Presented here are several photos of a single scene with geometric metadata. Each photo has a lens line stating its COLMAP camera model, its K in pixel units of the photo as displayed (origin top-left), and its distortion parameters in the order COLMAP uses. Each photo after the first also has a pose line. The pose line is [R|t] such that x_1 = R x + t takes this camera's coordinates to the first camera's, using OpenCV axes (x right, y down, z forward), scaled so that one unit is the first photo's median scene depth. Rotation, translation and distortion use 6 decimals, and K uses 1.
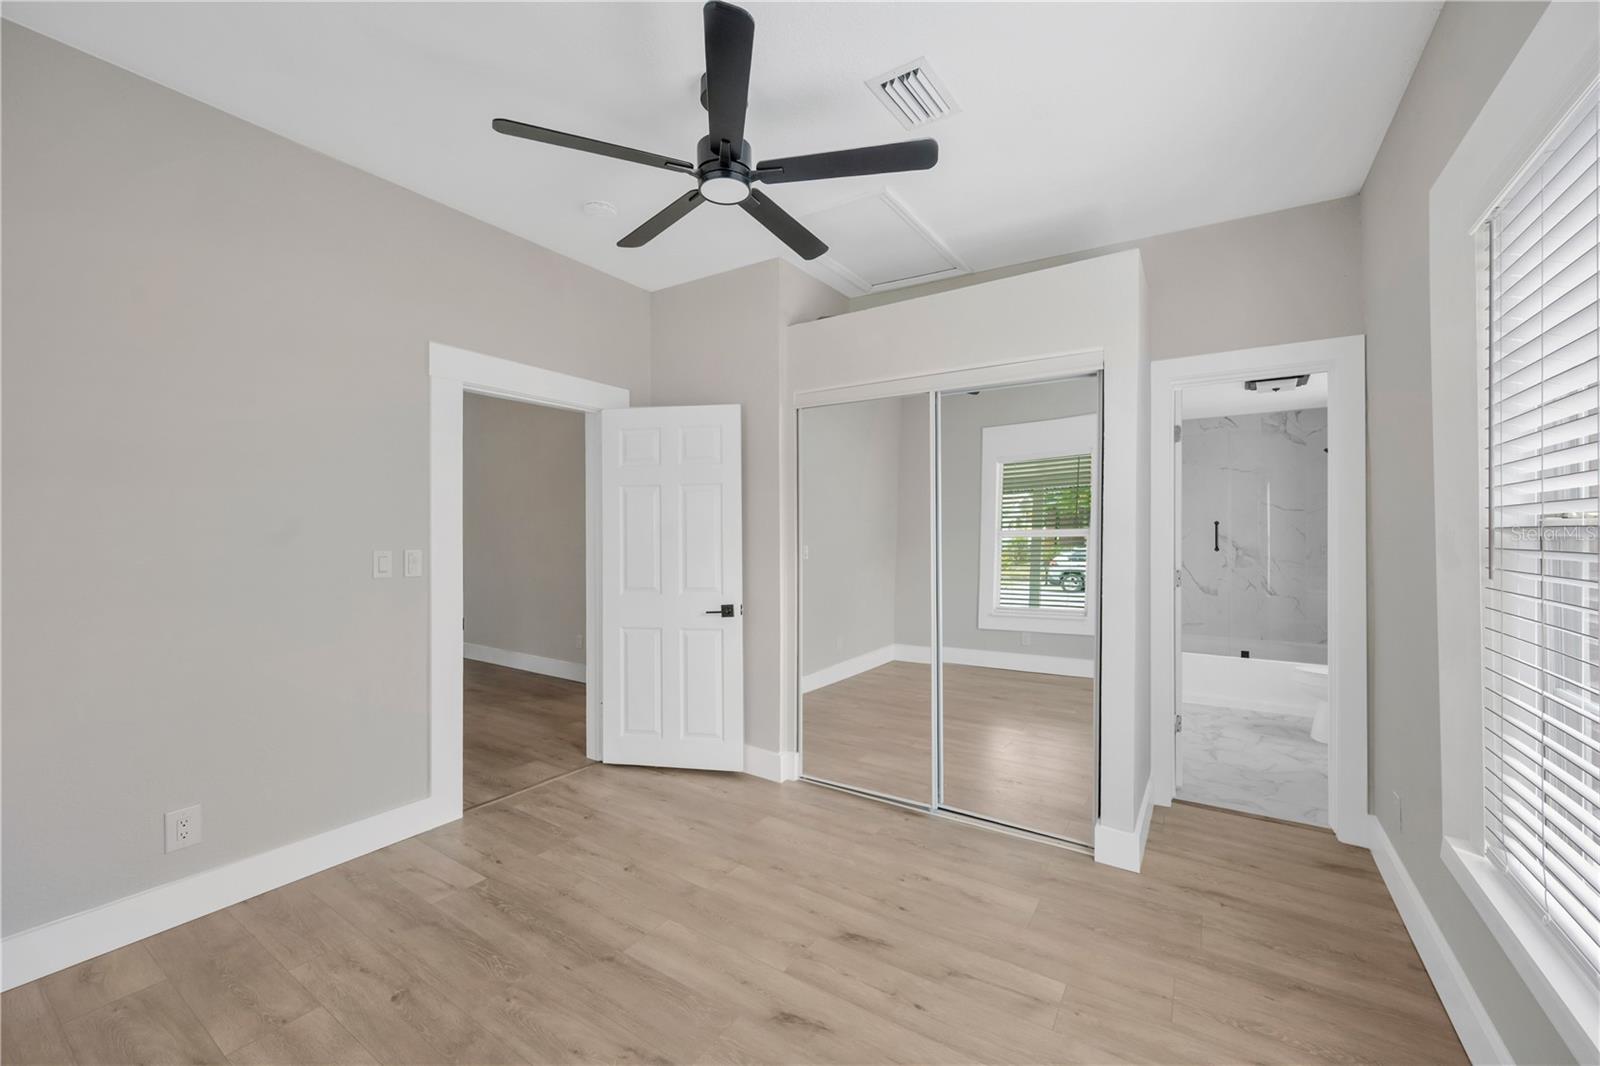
lens RADIAL K [[640.2, 0, 805.7], [0, 640.2, 537.4], [0, 0, 1]] dist [-0.001349, 0.000414]
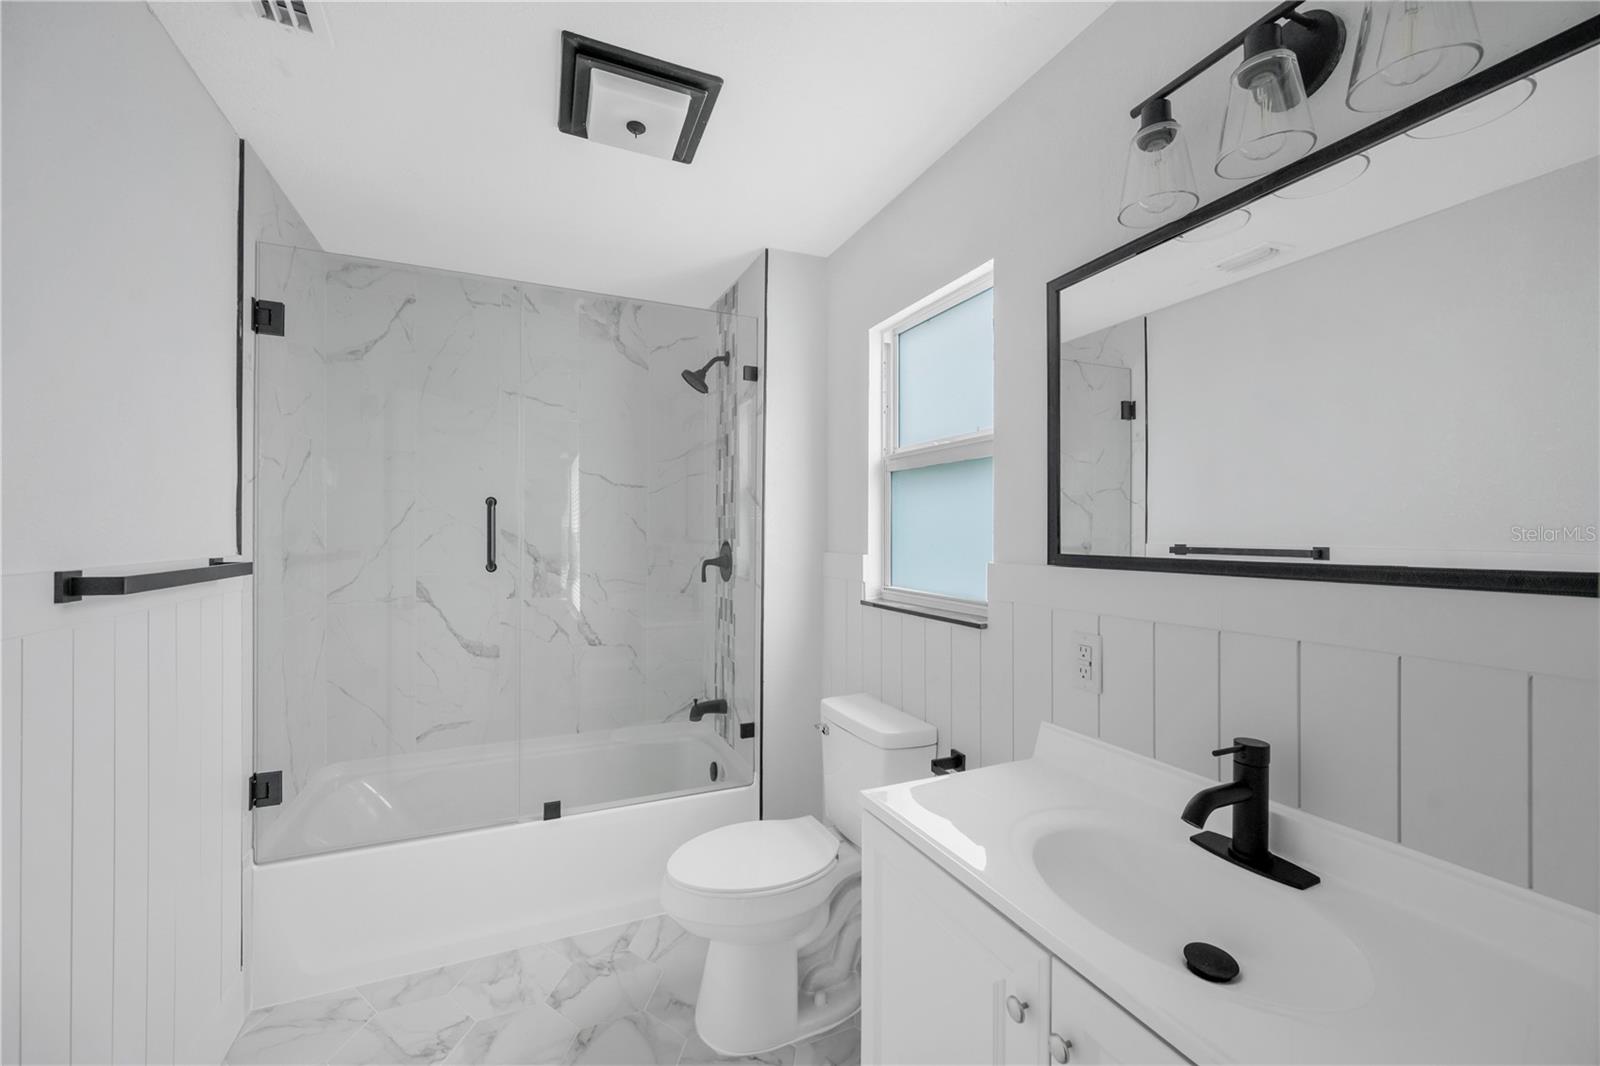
lens RADIAL K [[640.2, 0, 805.7], [0, 640.2, 537.4], [0, 0, 1]] dist [-0.001349, 0.000414]
pose [[0.539653, -0.000290, 0.841888, 0.384956], [-0.003127, 0.999992, 0.002349, -0.001228], [-0.841882, -0.003900, 0.539648, 0.579114]]
